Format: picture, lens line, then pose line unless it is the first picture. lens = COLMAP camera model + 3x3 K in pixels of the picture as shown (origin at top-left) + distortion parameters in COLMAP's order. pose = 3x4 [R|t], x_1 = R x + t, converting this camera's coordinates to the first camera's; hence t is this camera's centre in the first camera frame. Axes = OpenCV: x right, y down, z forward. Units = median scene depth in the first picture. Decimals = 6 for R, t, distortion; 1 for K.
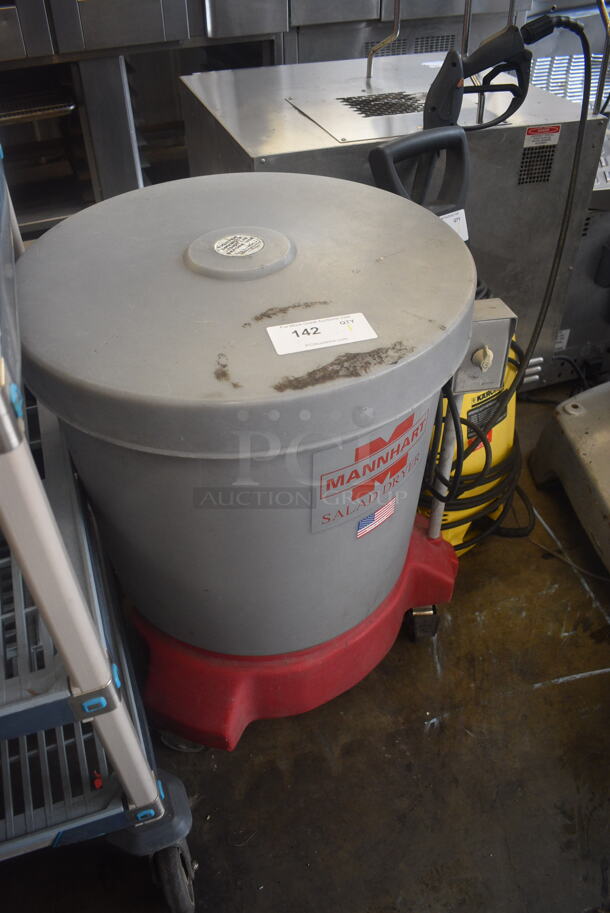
lens RADIAL K [[723.0, 0, 304.3], [0, 723.0, 456.3], [0, 0, 1]] dist [-0.052427, -0.004756]
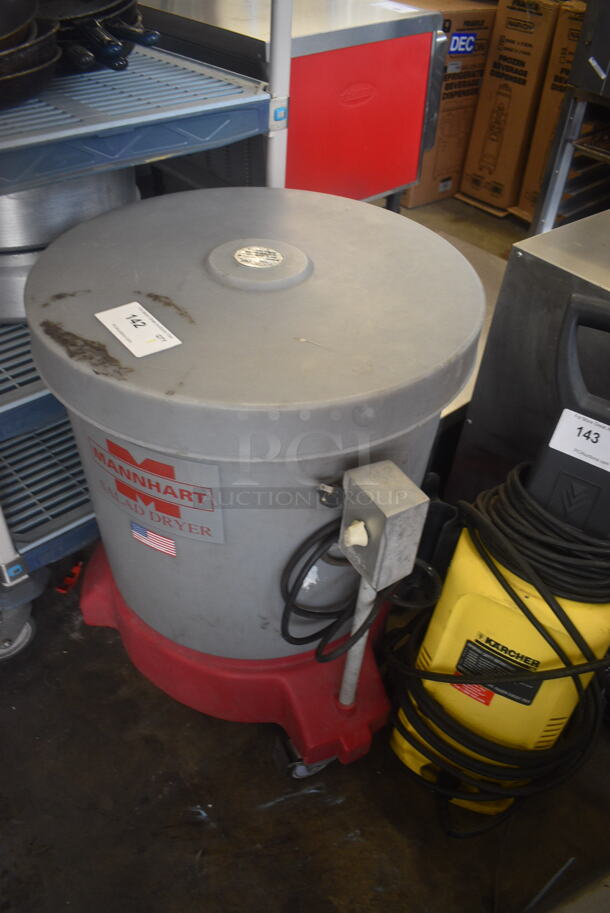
lens RADIAL K [[723.0, 0, 303.6], [0, 723.0, 456.6], [0, 0, 1]] dist [-0.052427, -0.004756]
pose [[0.364210, 0.637493, -0.678936, 0.918177], [-0.664906, 0.688442, 0.289736, -0.494103], [0.652113, 0.345904, 0.674610, 0.502152]]
